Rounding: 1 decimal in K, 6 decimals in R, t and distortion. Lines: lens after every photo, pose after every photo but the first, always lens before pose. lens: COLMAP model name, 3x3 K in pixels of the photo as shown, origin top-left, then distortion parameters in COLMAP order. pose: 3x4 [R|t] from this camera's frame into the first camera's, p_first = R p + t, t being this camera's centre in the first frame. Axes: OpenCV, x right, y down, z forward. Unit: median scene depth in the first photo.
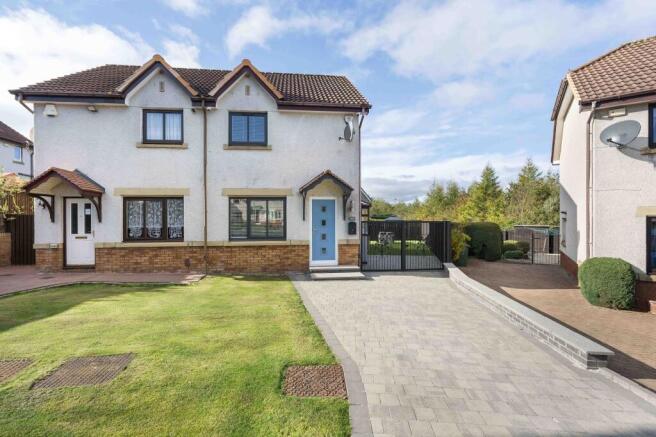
lens RADIAL K [[298.8, 0, 328.8], [0, 298.8, 221.1], [0, 0, 1]] dist [-0.004761, -0.000167]
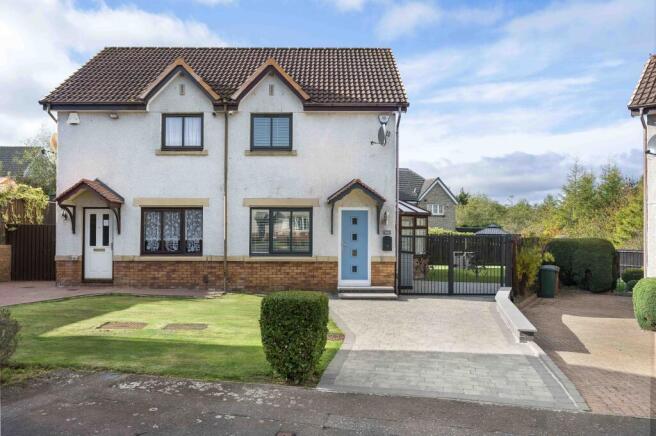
lens RADIAL K [[545.4, 0, 330.4], [0, 545.4, 217.5], [0, 0, 1]] dist [-0.058789, 0.000030]
pose [[0.992717, 0.004314, -0.120394, 0.107100], [-0.008088, 0.999491, -0.030873, -0.001187], [0.120199, 0.031622, 0.992246, -0.610383]]
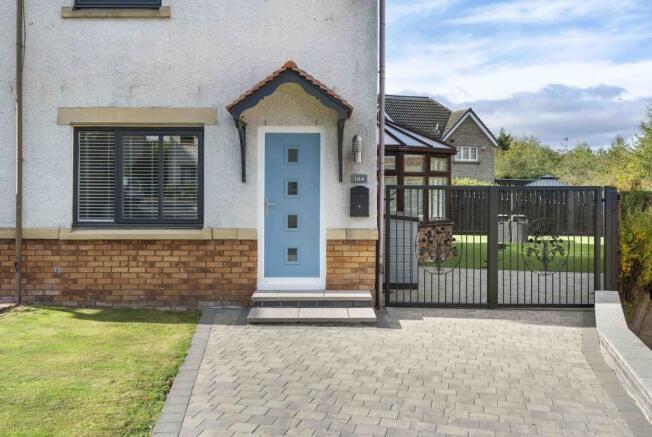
lens RADIAL K [[672.5, 0, 339.5], [0, 672.5, 187.6], [0, 0, 1]] dist [0.001344, 0.002462]
pose [[0.993028, 0.005699, -0.117740, 0.165120], [-0.006157, 0.999975, -0.003529, 0.008172], [0.117717, 0.004229, 0.993038, 0.068569]]
